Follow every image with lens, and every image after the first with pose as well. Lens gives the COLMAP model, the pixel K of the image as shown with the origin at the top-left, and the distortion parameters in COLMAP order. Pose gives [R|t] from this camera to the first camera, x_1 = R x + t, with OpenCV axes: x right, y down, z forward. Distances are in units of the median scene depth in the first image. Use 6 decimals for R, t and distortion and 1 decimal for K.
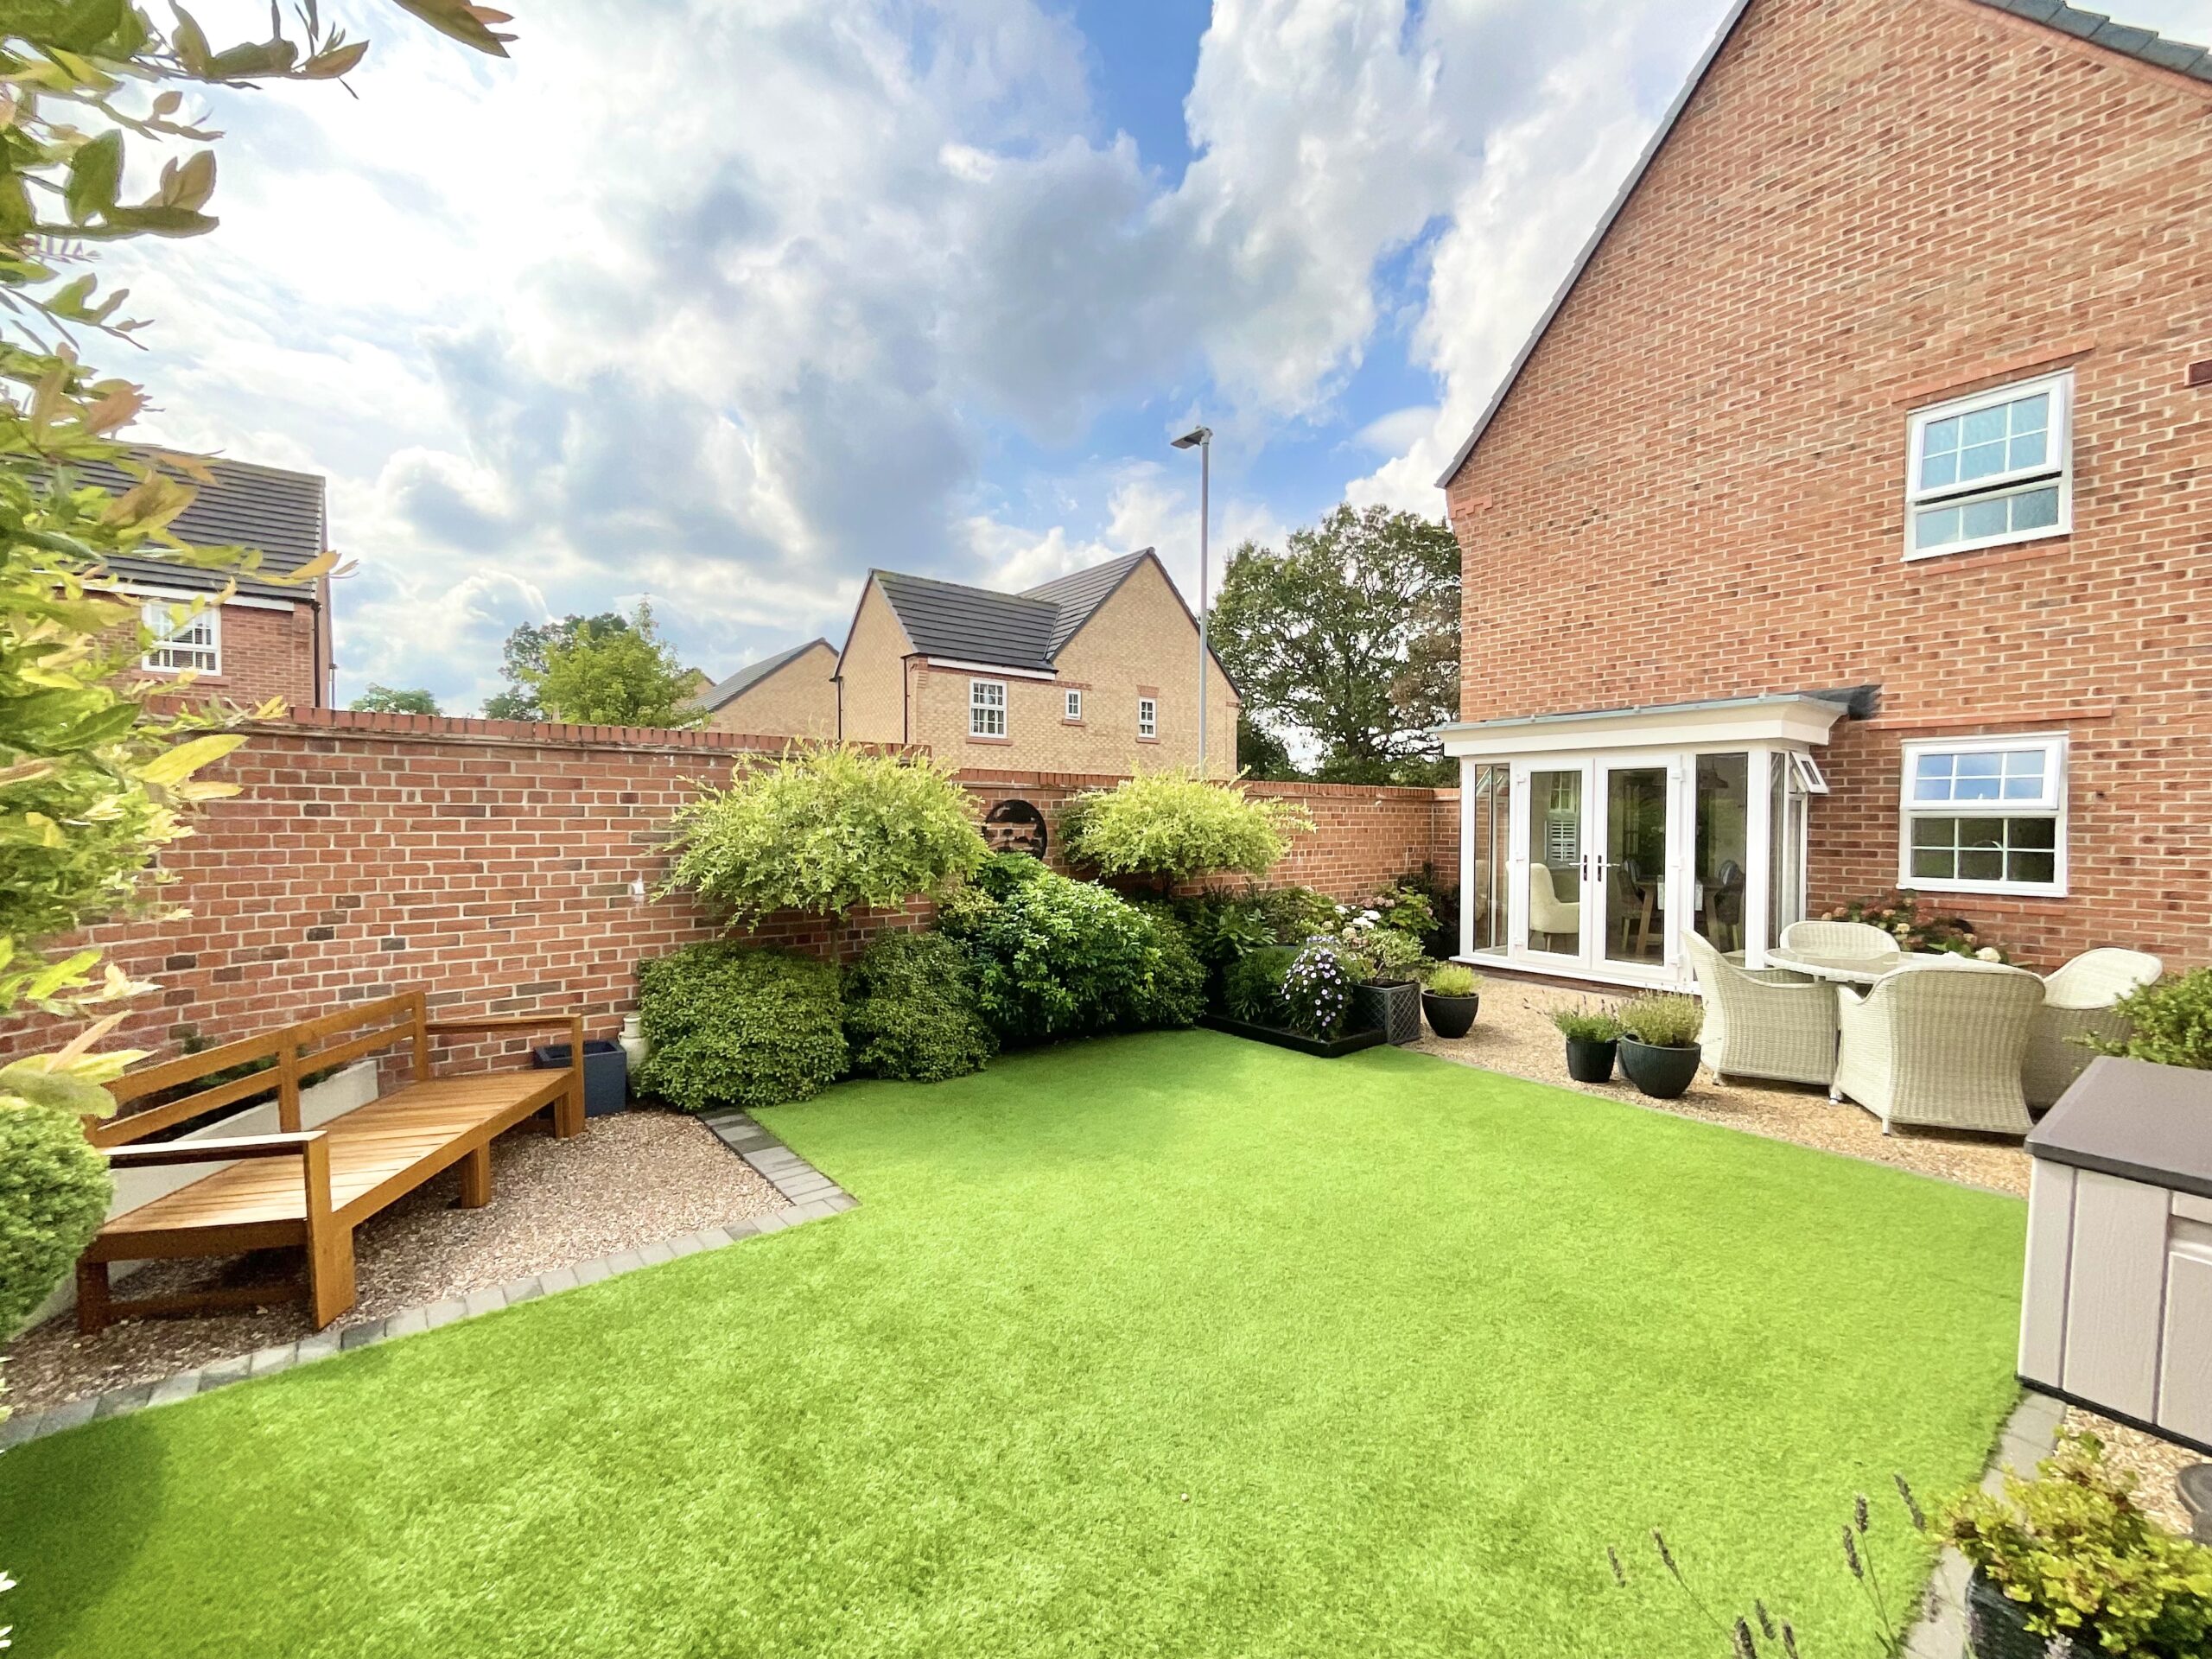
lens RADIAL K [[895.2, 0, 1114.4], [0, 895.2, 825.6], [0, 0, 1]] dist [-0.000574, 0.000755]
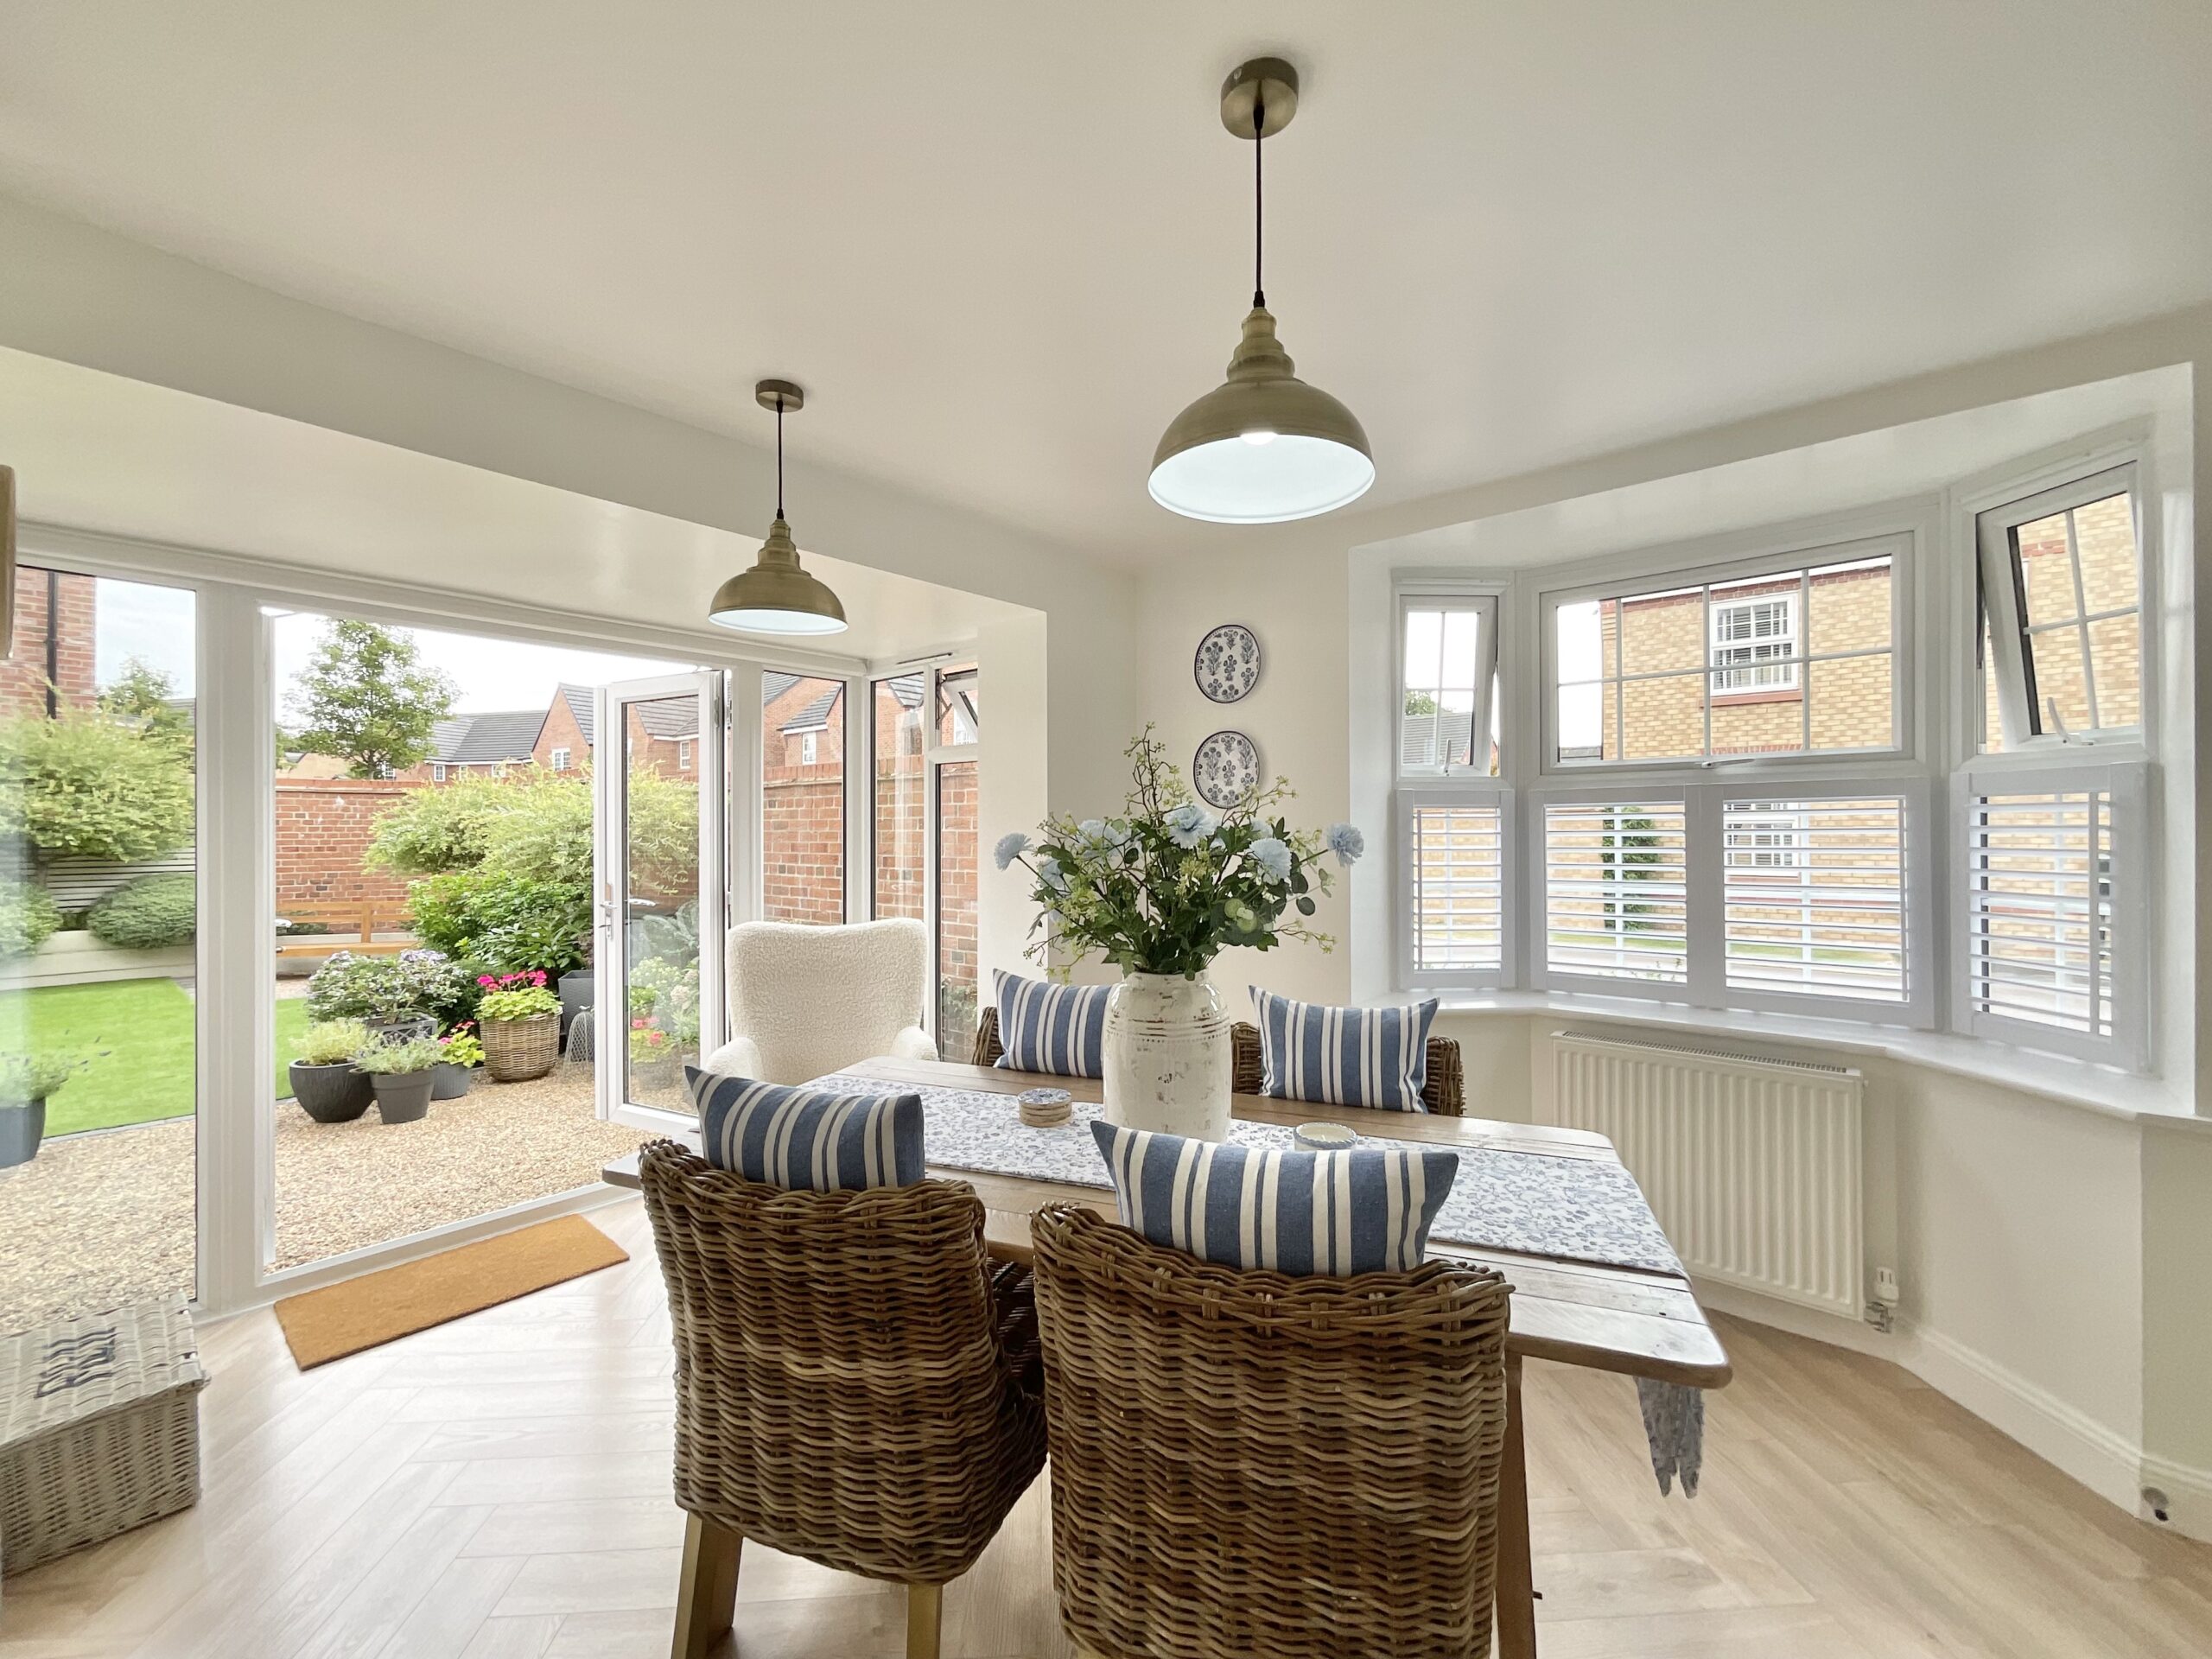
lens RADIAL K [[895.2, 0, 1100.0], [0, 895.2, 828.1], [0, 0, 1]] dist [-0.000574, 0.000755]
pose [[0.184424, -0.008907, -0.982806, 1.085380], [-0.006657, 0.999925, -0.010311, 0.006587], [0.982824, 0.008444, 0.184351, 1.320829]]
